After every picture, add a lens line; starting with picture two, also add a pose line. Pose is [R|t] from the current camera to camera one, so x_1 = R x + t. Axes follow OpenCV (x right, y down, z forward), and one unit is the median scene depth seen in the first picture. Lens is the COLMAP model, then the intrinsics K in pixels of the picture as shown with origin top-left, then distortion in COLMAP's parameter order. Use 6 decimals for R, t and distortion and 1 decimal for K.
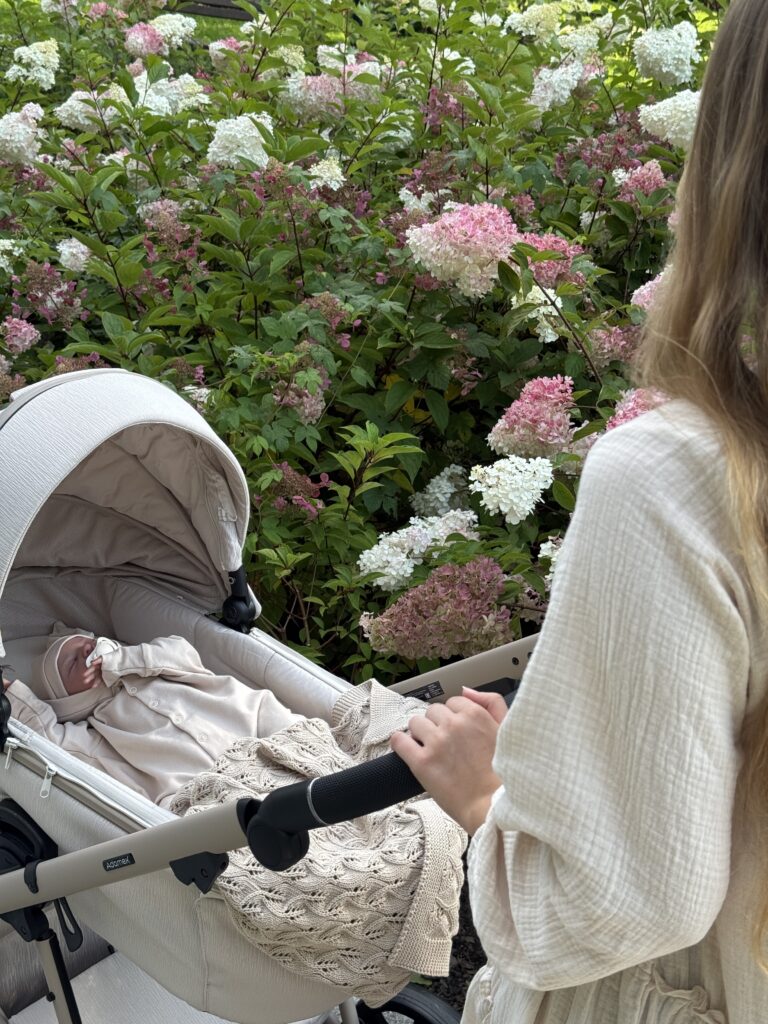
lens RADIAL K [[1444.5, 0, 382.6], [0, 1444.5, 511.3], [0, 0, 1]] dist [0.164096, 0.000000]
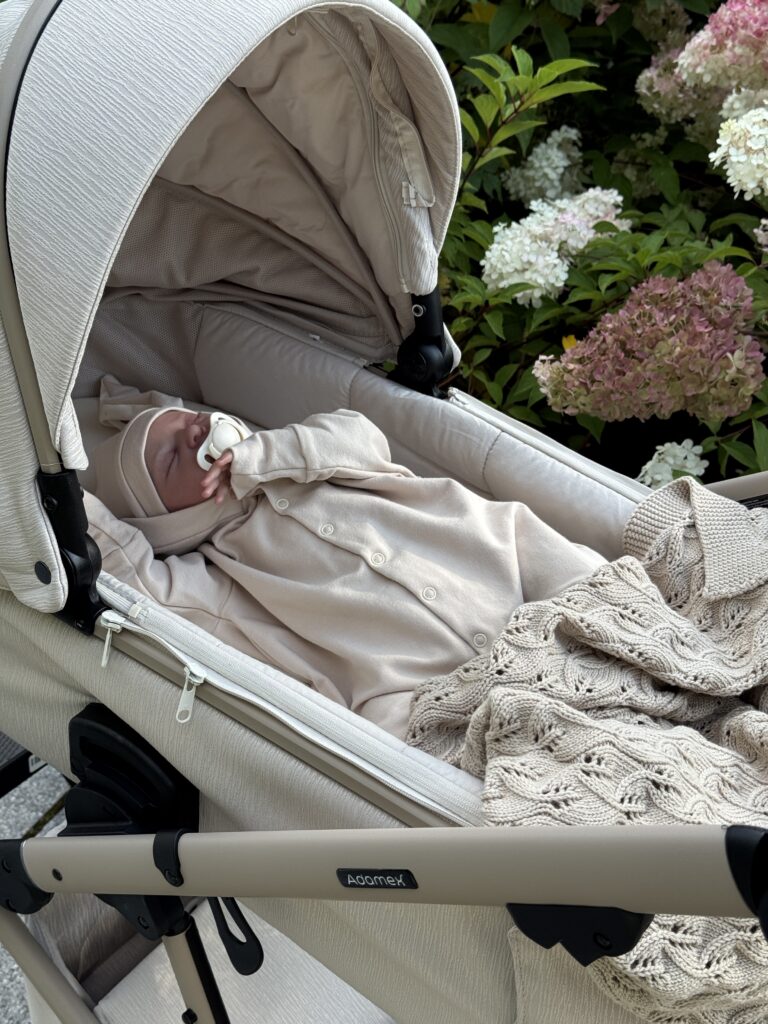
lens RADIAL K [[1444.5, 0, 383.3], [0, 1444.5, 513.1], [0, 0, 1]] dist [0.164096, 0.000000]
pose [[0.997535, -0.026530, 0.064967, -0.169170], [0.012355, 0.977718, 0.209557, 0.004730], [-0.069079, -0.208238, 0.975636, 0.427959]]
